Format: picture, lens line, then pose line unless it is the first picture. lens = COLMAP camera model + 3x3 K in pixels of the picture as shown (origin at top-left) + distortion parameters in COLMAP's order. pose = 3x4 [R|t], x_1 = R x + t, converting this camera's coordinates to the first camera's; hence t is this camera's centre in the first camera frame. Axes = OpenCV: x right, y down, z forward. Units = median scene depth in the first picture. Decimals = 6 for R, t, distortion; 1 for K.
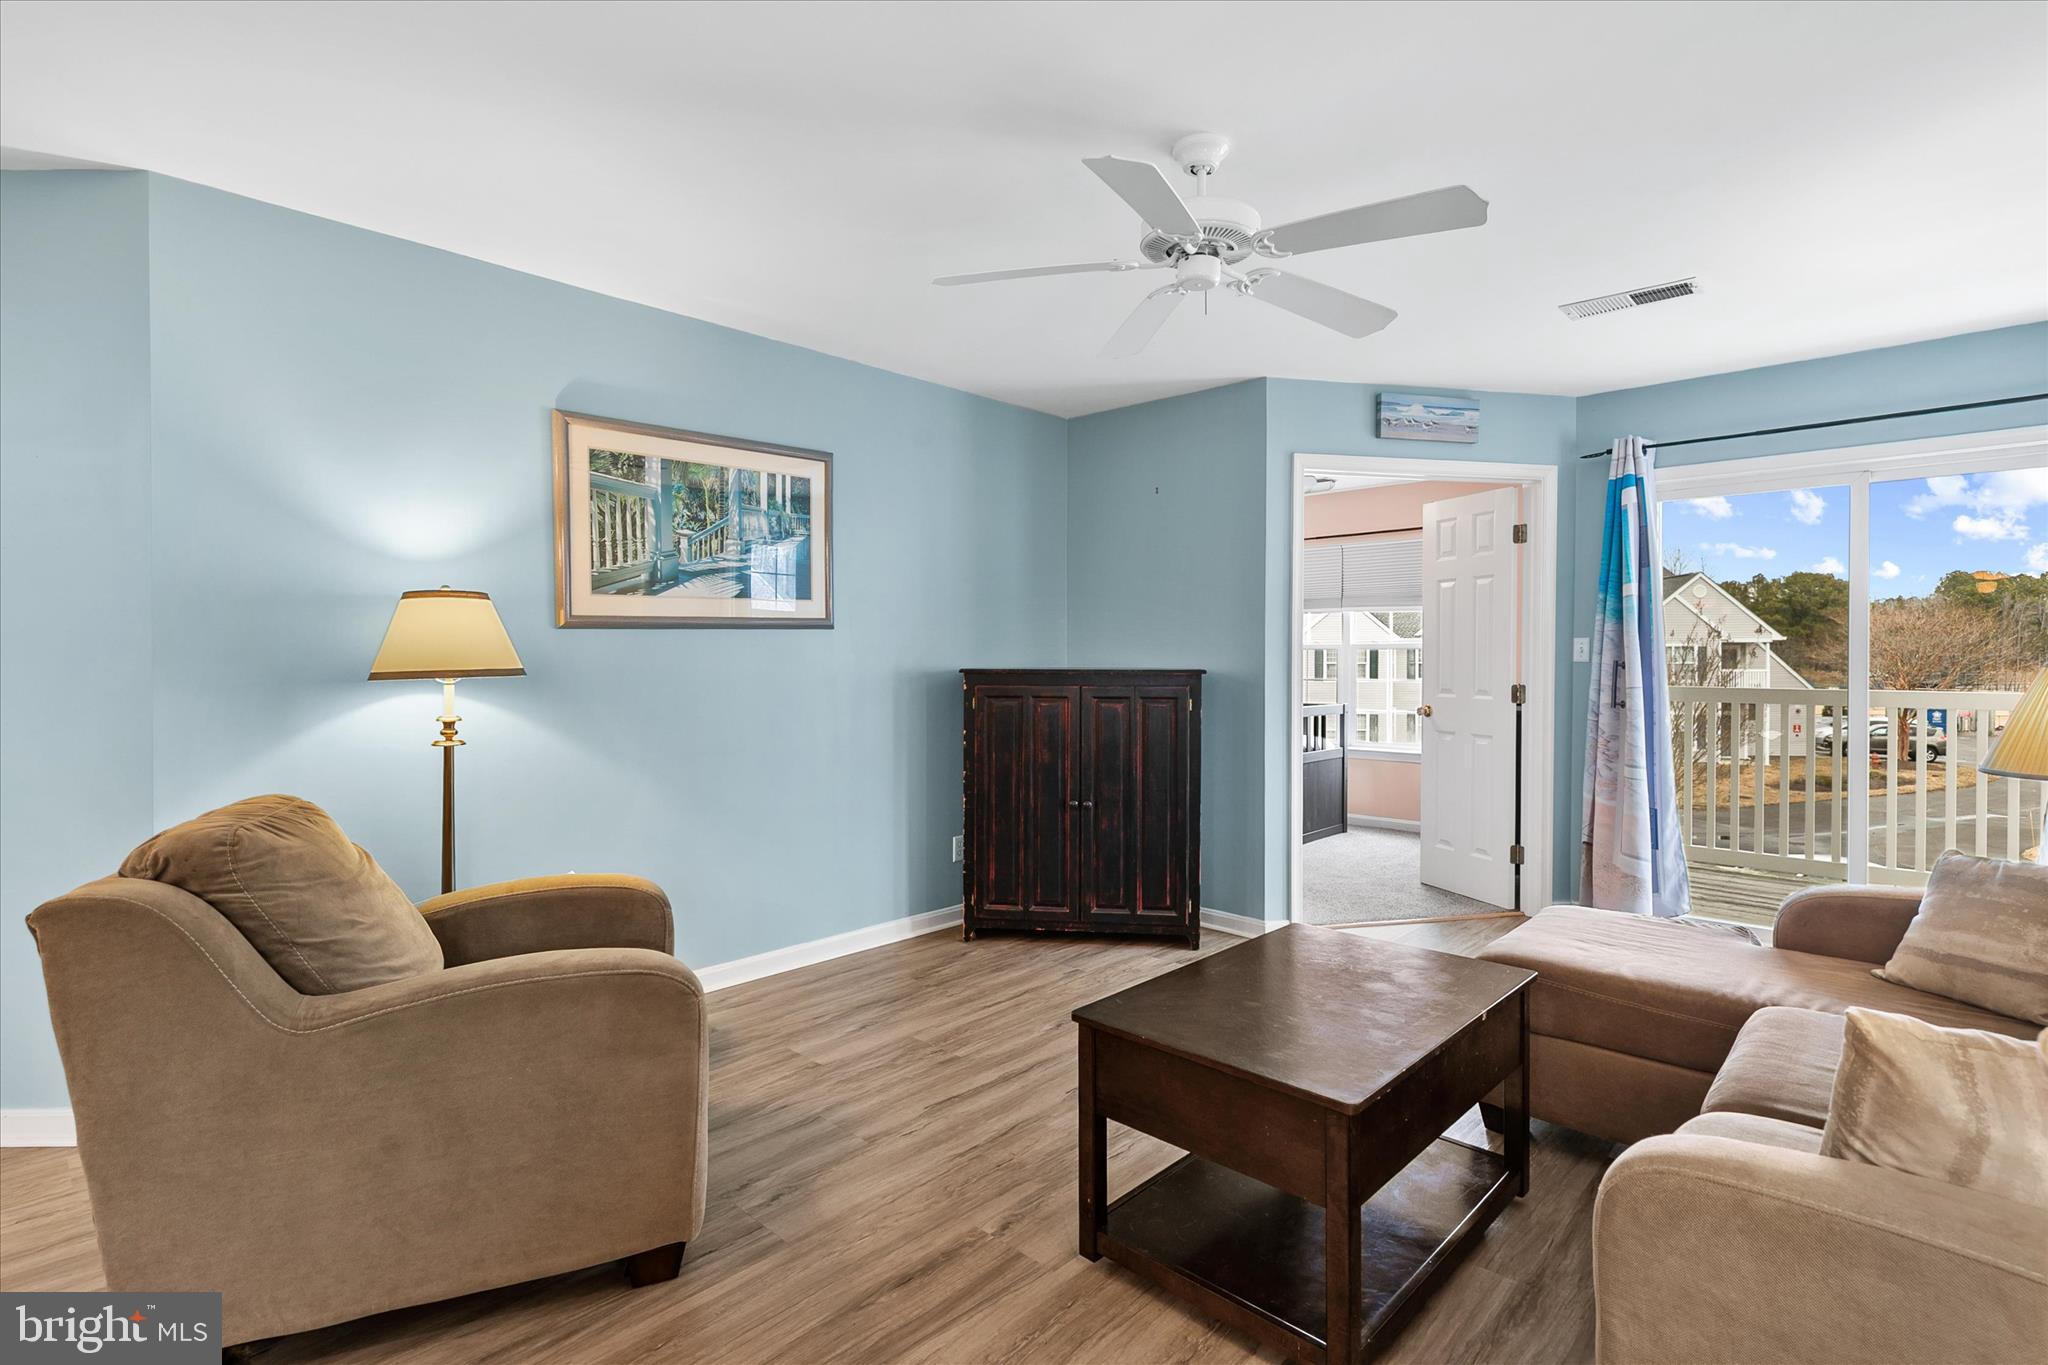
lens RADIAL K [[990.0, 0, 991.8], [0, 990.0, 672.3], [0, 0, 1]] dist [0.001509, 0.000037]
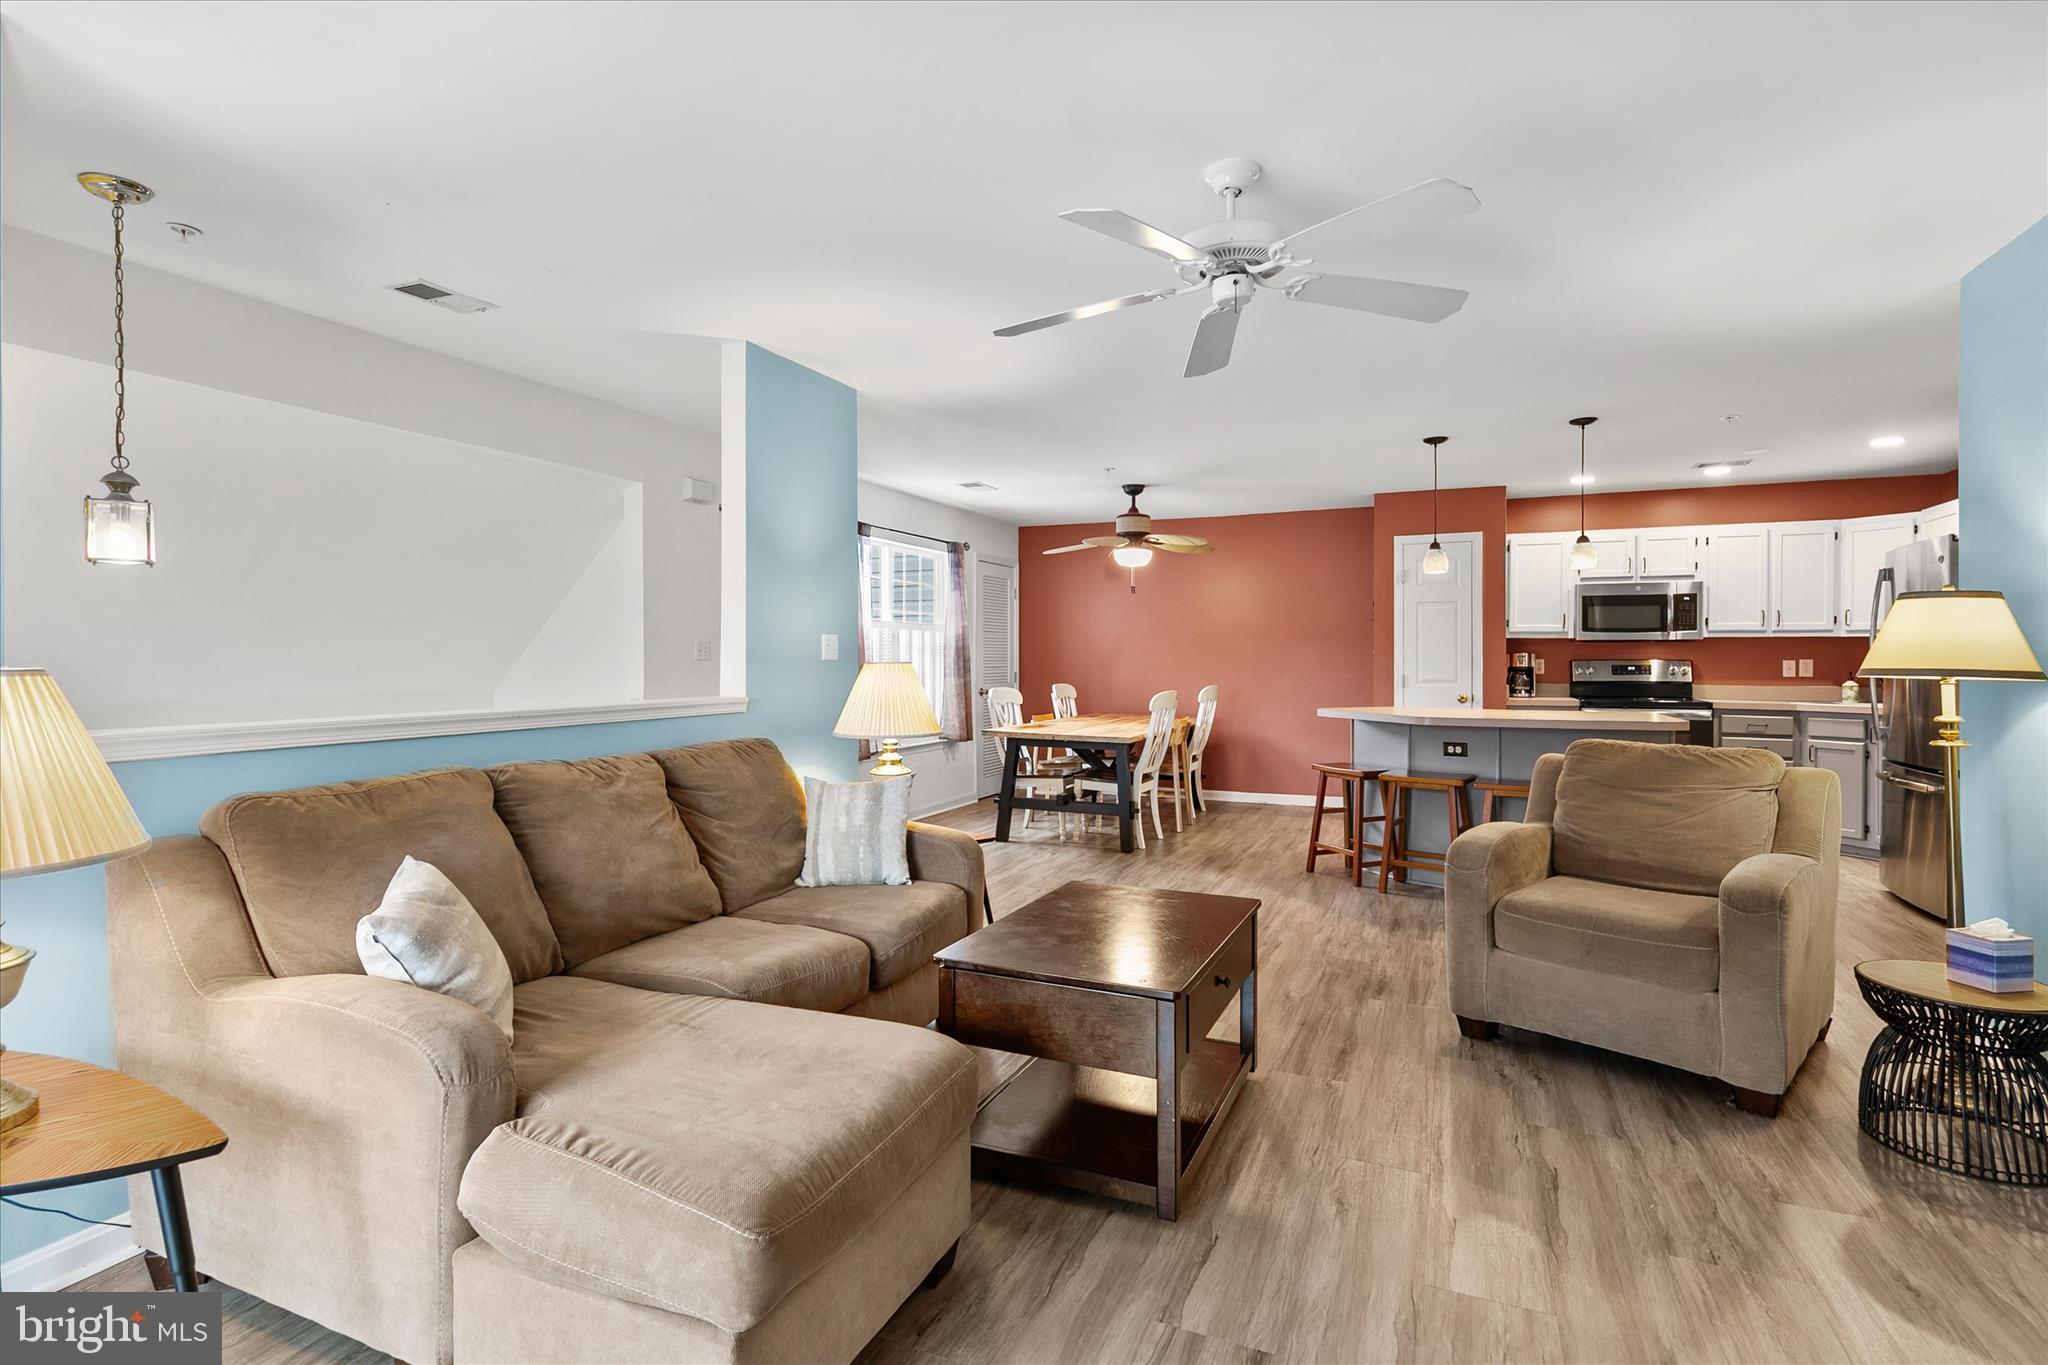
lens RADIAL K [[990.0, 0, 991.8], [0, 990.0, 672.3], [0, 0, 1]] dist [0.001509, 0.000037]
pose [[-0.943348, 0.004976, -0.331767, 0.450751], [-0.004836, 0.999575, 0.028744, -0.014773], [0.331769, 0.028720, -0.942923, 1.071426]]
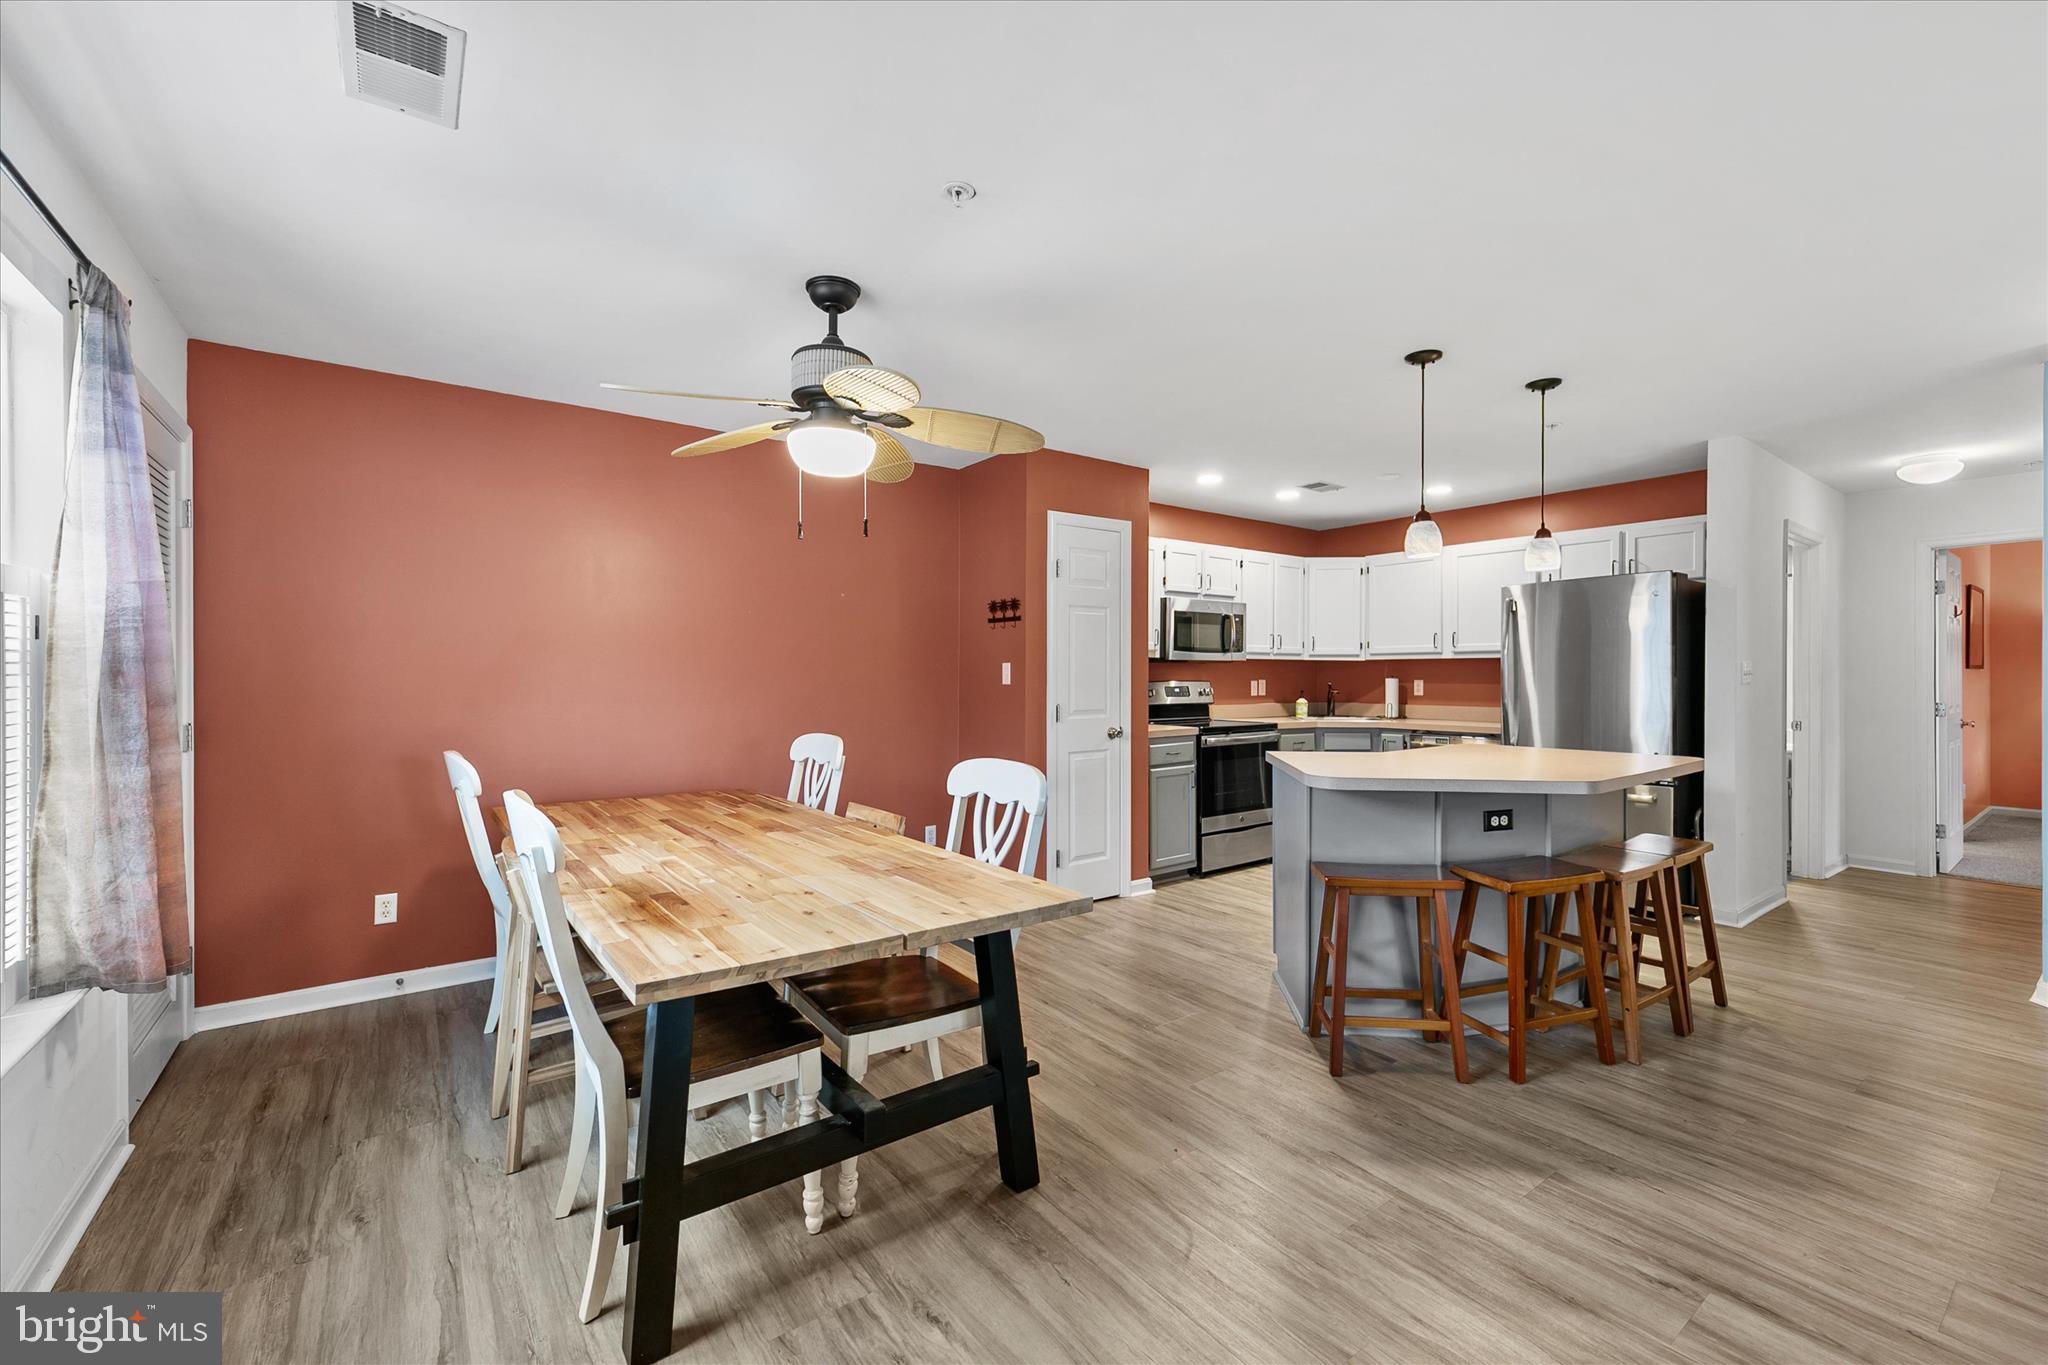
lens RADIAL K [[840.6, 0, 1035.0], [0, 840.6, 677.5], [0, 0, 1]] dist [0.001487, -0.000007]
pose [[-0.161457, 0.003946, -0.986872, 0.249535], [-0.015227, 0.999863, 0.006489, -0.003817], [0.986762, 0.016075, -0.161375, -0.183770]]
